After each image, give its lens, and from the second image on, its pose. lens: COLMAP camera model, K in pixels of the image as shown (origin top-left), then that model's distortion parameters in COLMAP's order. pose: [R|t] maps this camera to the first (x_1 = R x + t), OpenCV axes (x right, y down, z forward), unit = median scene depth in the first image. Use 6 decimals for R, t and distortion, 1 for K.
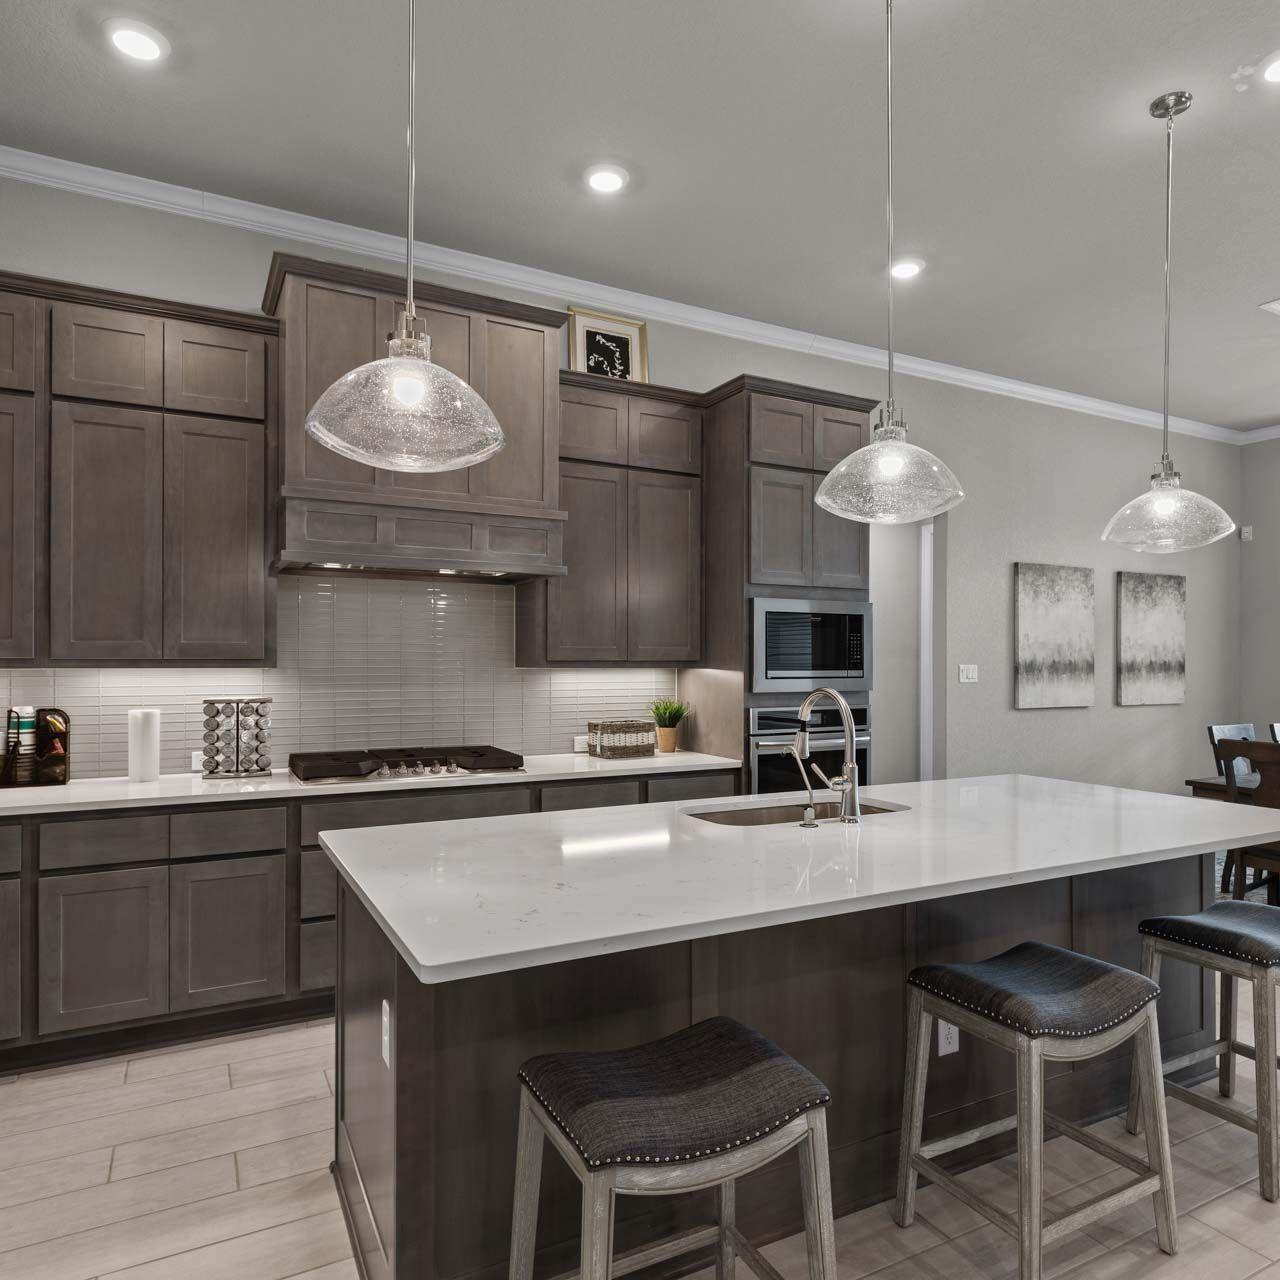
lens RADIAL K [[843.4, 0, 639.6], [0, 843.4, 646.1], [0, 0, 1]] dist [-0.018821, -0.001165]
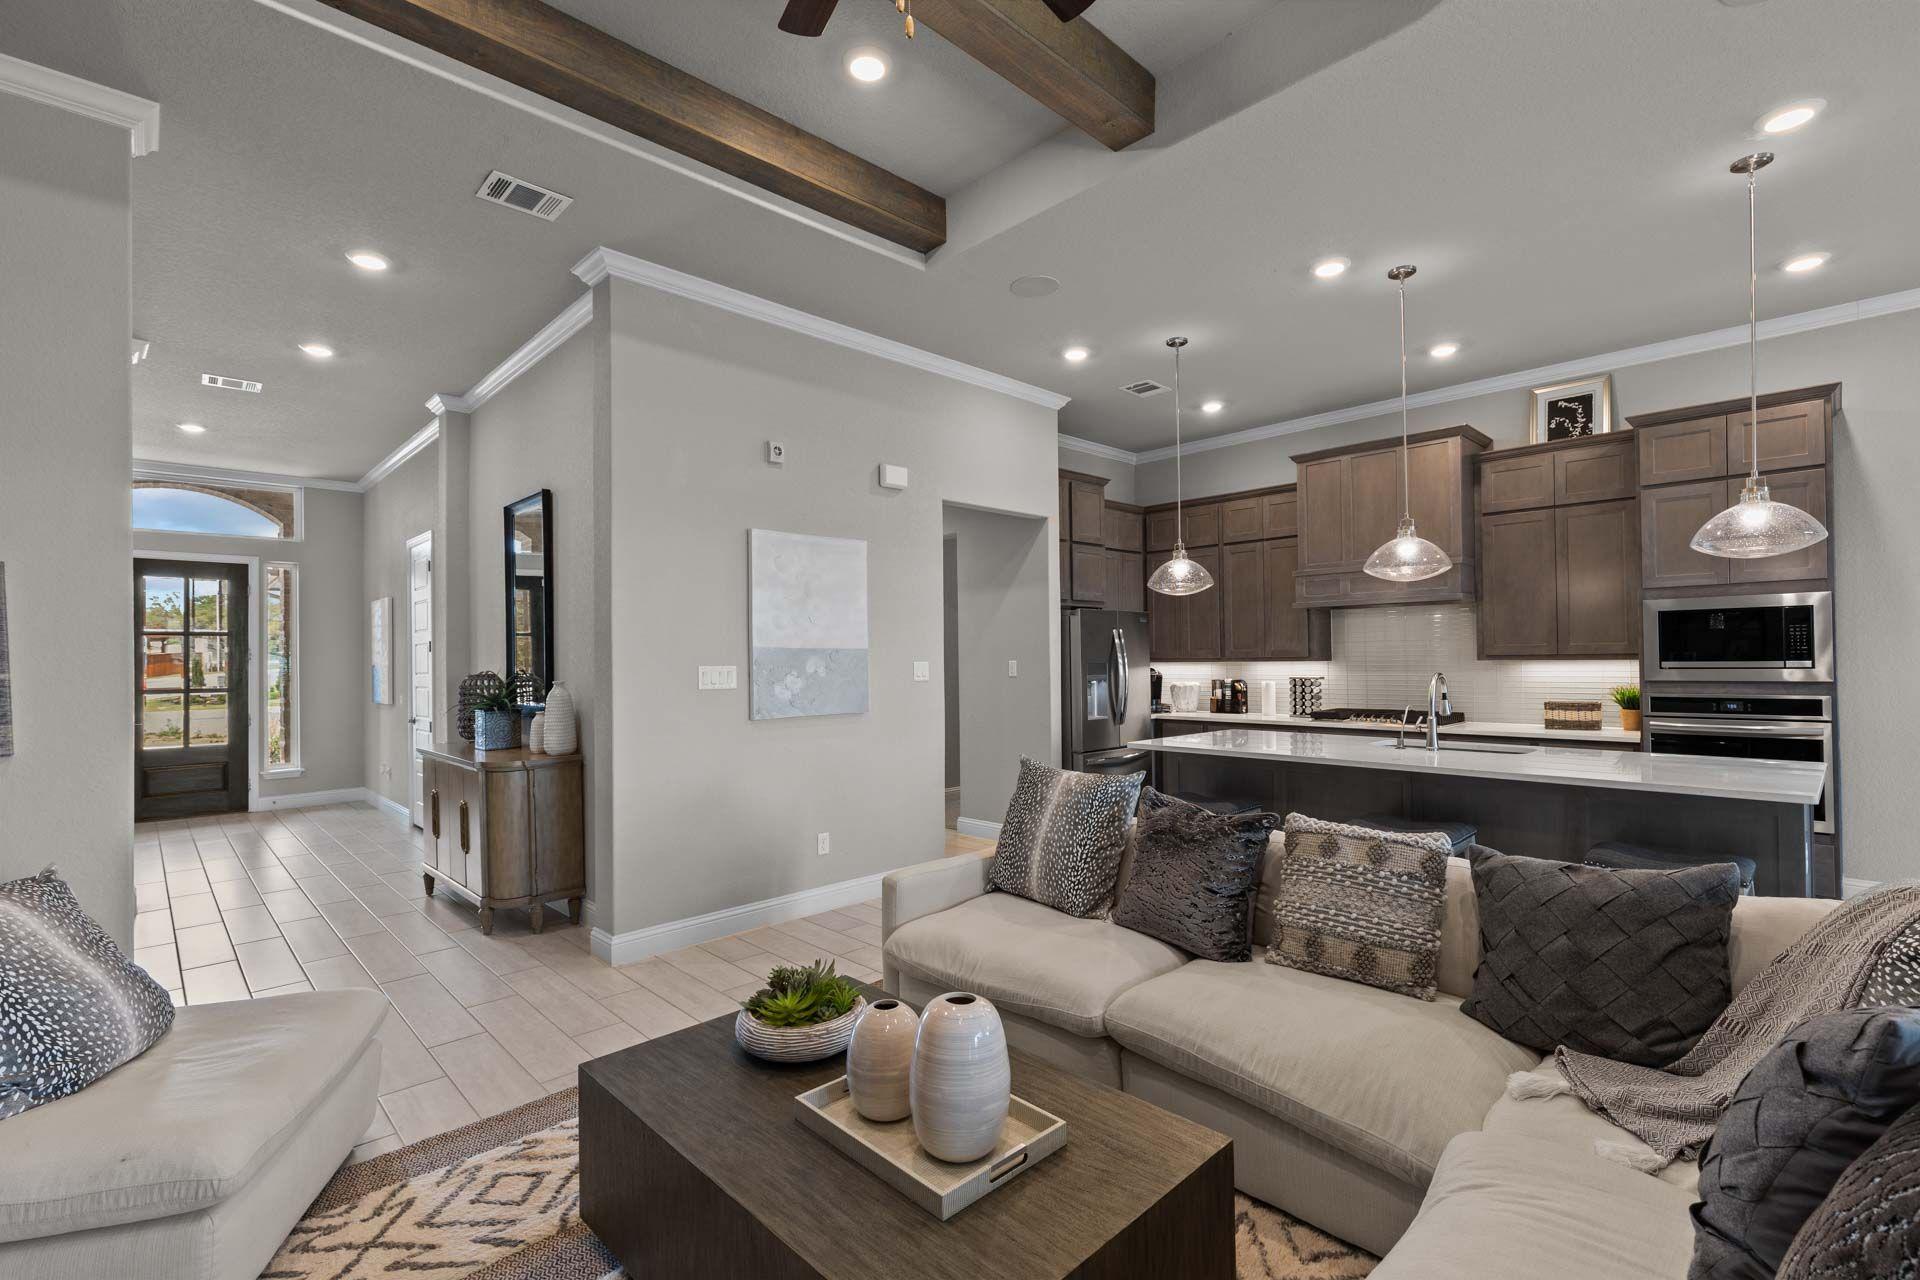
lens RADIAL K [[872.2, 0, 964.1], [0, 872.2, 650.9], [0, 0, 1]] dist [0.000950, 0.000092]
pose [[0.271870, -0.018744, -0.962151, 1.062378], [0.021003, 0.999688, -0.013540, 0.010960], [0.962105, -0.016527, 0.272179, -0.265422]]
